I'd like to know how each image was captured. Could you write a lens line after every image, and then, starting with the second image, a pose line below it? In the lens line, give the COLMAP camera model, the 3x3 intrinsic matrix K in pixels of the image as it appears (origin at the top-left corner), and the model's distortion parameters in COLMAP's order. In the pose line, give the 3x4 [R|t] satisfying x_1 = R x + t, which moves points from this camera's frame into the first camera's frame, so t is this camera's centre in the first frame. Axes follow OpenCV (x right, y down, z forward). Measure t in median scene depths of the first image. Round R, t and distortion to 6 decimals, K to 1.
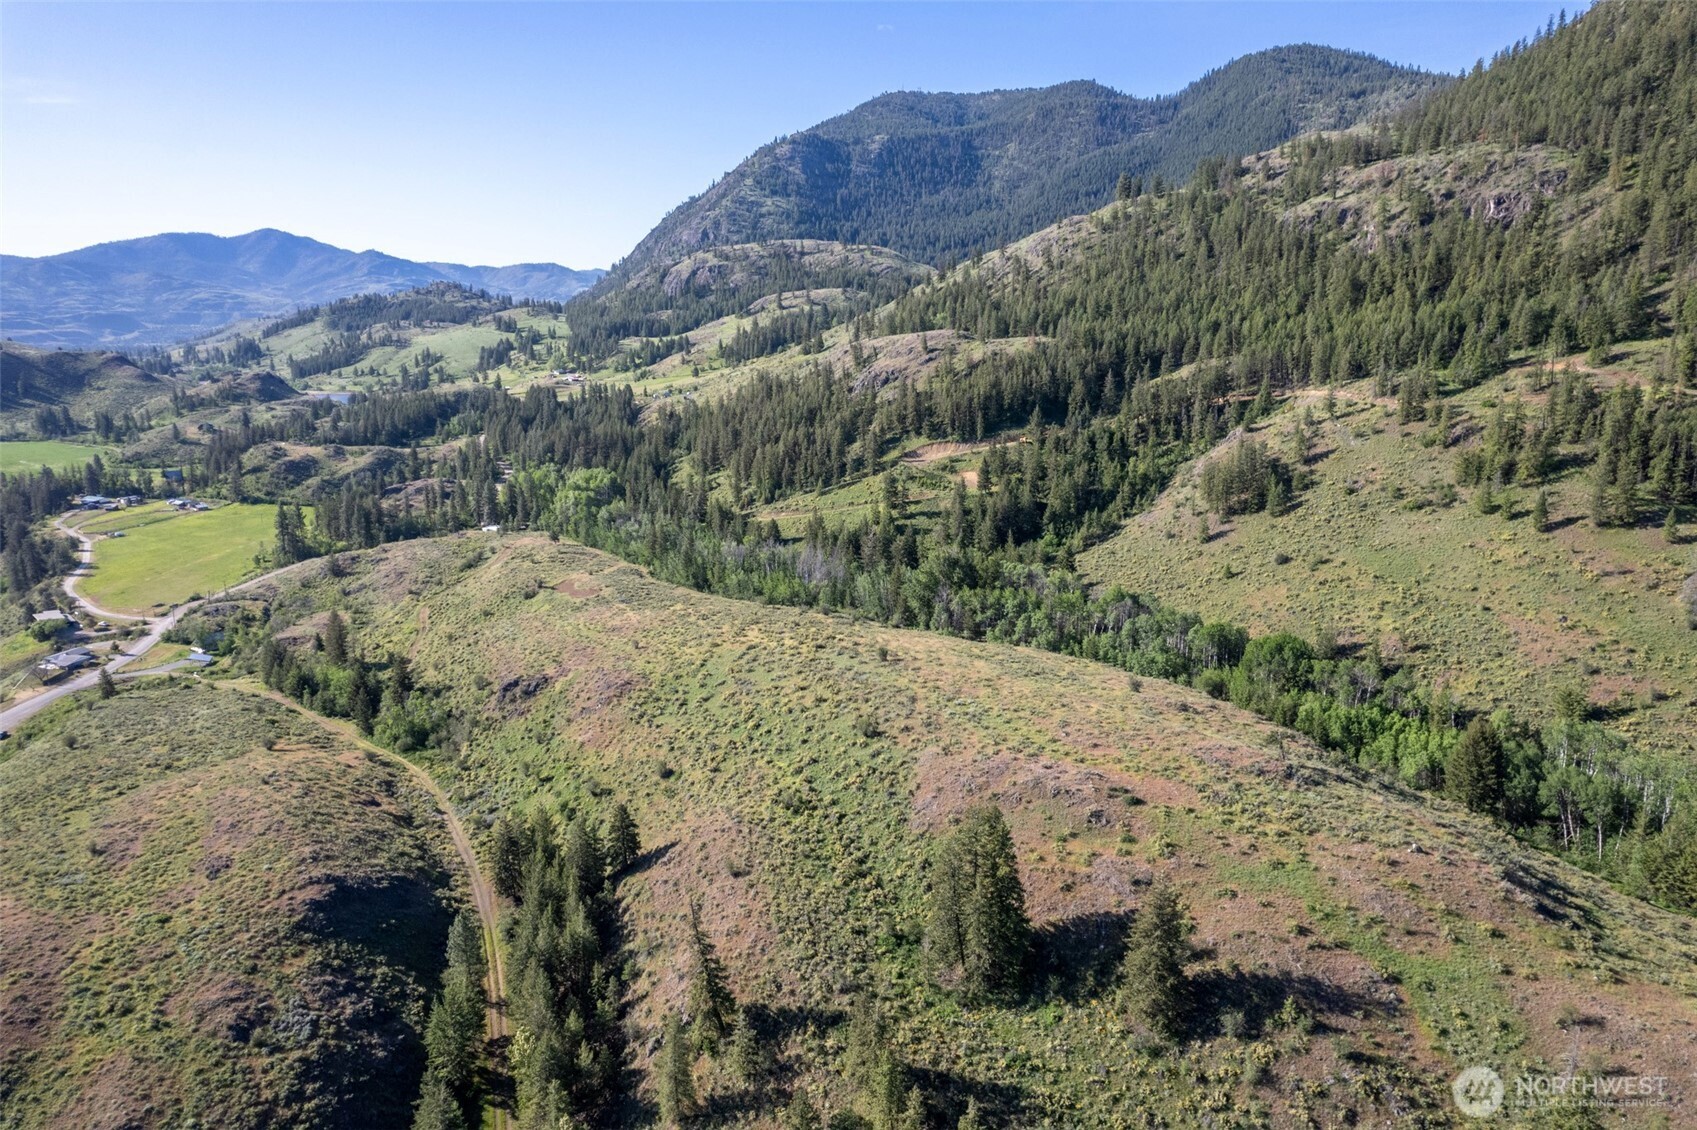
lens RADIAL K [[1084.8, 0, 848.7], [0, 1084.8, 559.7], [0, 0, 1]] dist [-0.079241, 0.072052]
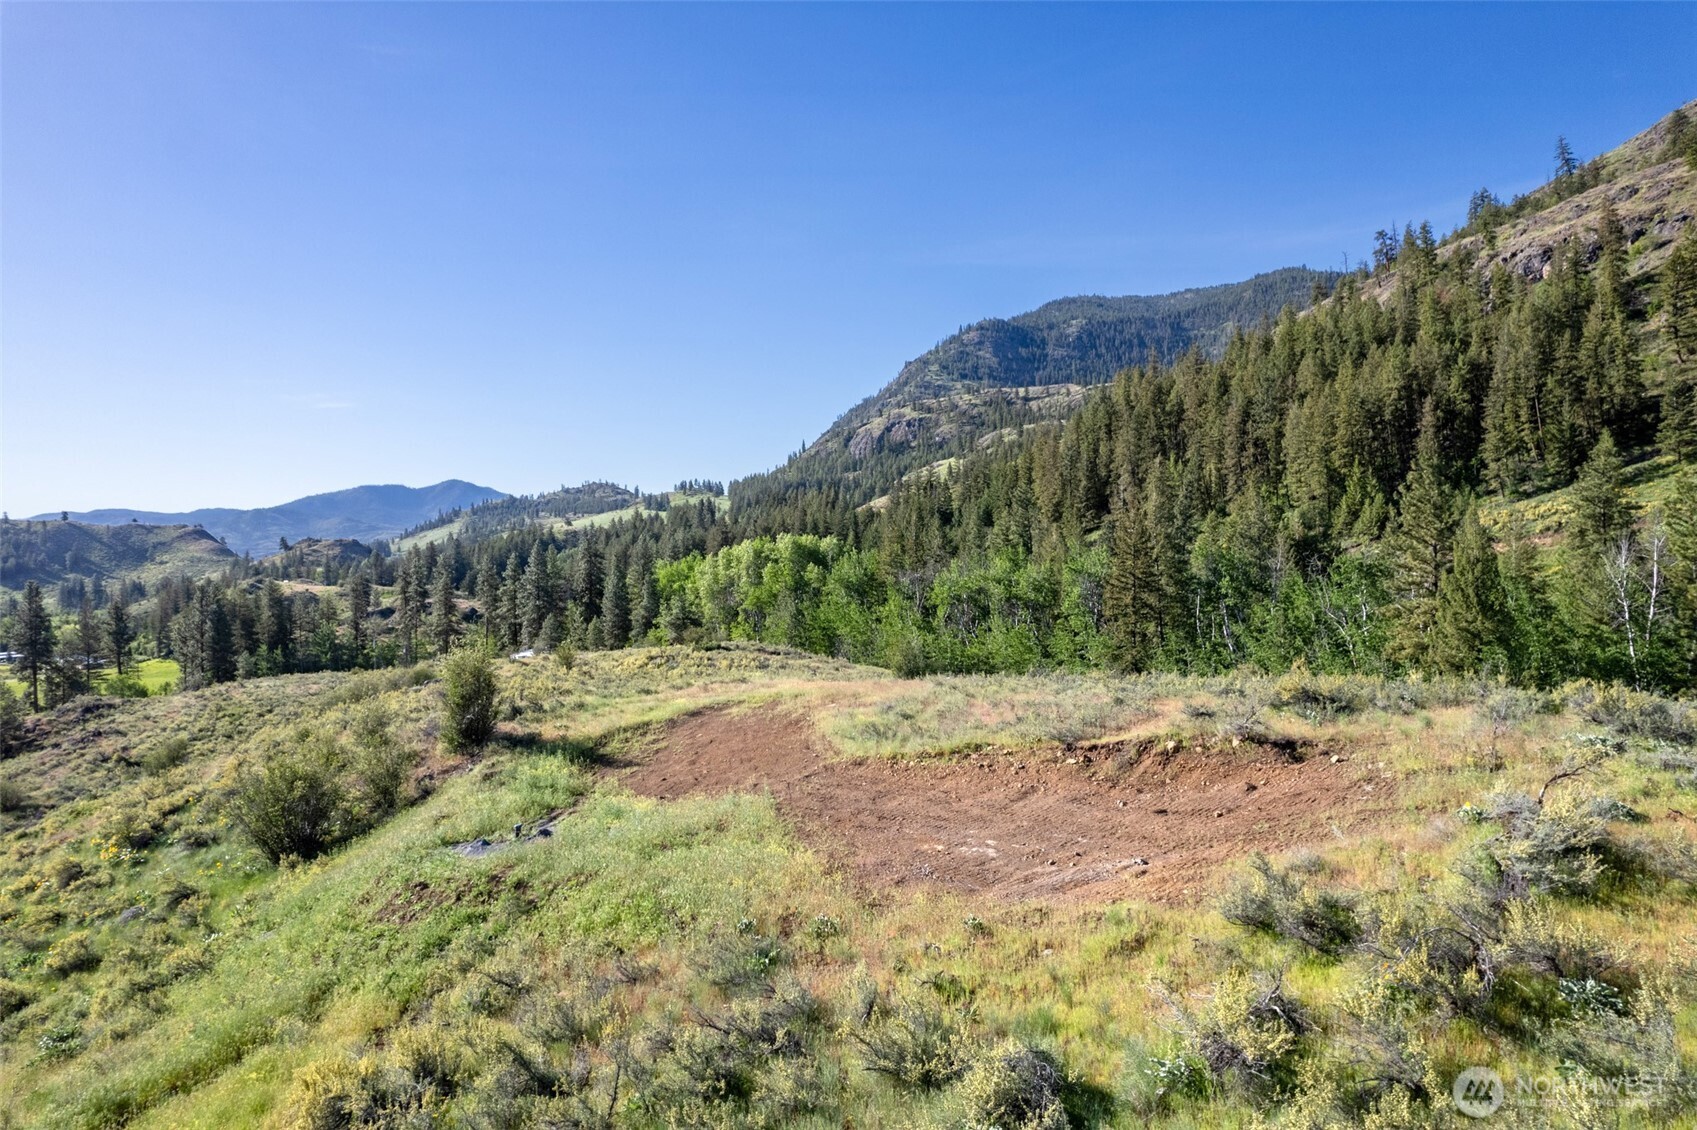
lens RADIAL K [[1084.8, 0, 851.0], [0, 1084.8, 551.5], [0, 0, 1]] dist [-0.079241, 0.072052]
pose [[0.990898, -0.014848, -0.133795, -0.224954], [-0.016728, 0.972614, -0.231825, 0.028861], [0.133573, 0.231953, 0.963512, 0.847509]]
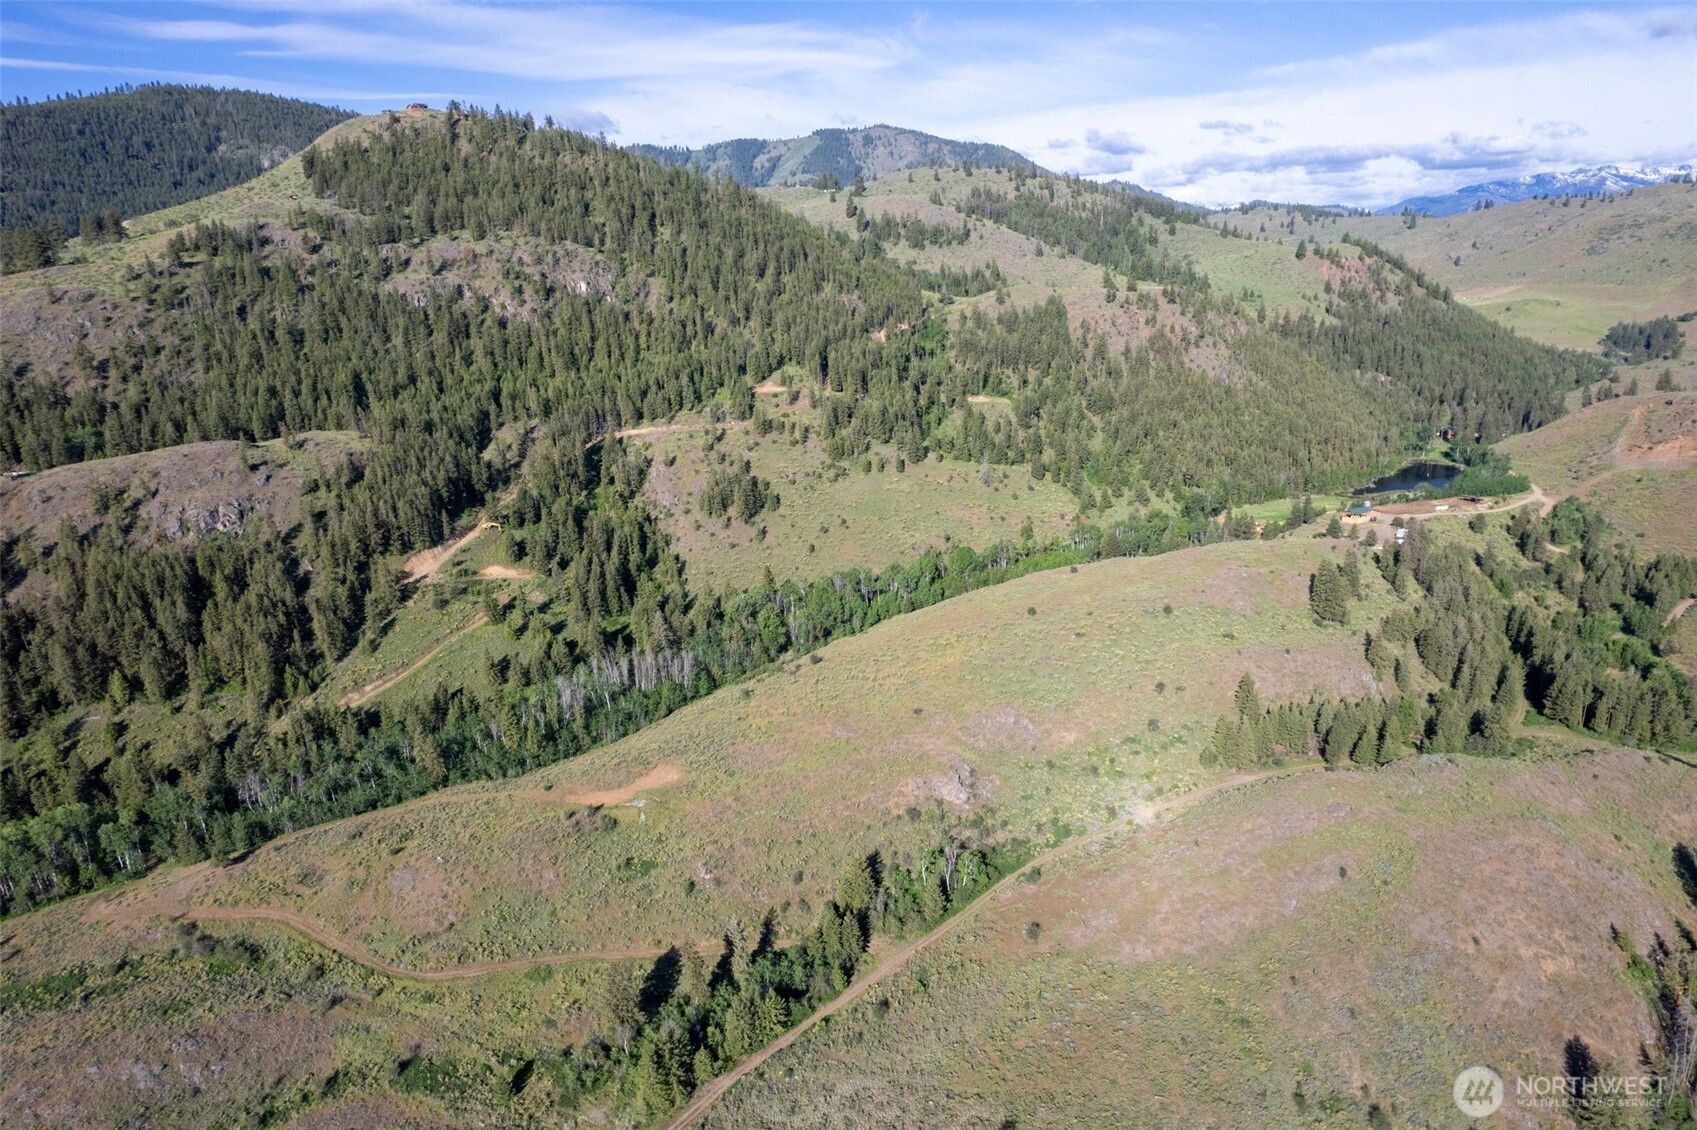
lens RADIAL K [[1084.8, 0, 847.5], [0, 1084.8, 559.5], [0, 0, 1]] dist [-0.079241, 0.072052]
pose [[0.064842, -0.259816, 0.963479, -0.912958], [0.268190, 0.934525, 0.233960, -0.259883], [-0.961181, 0.243225, 0.130276, 0.636896]]
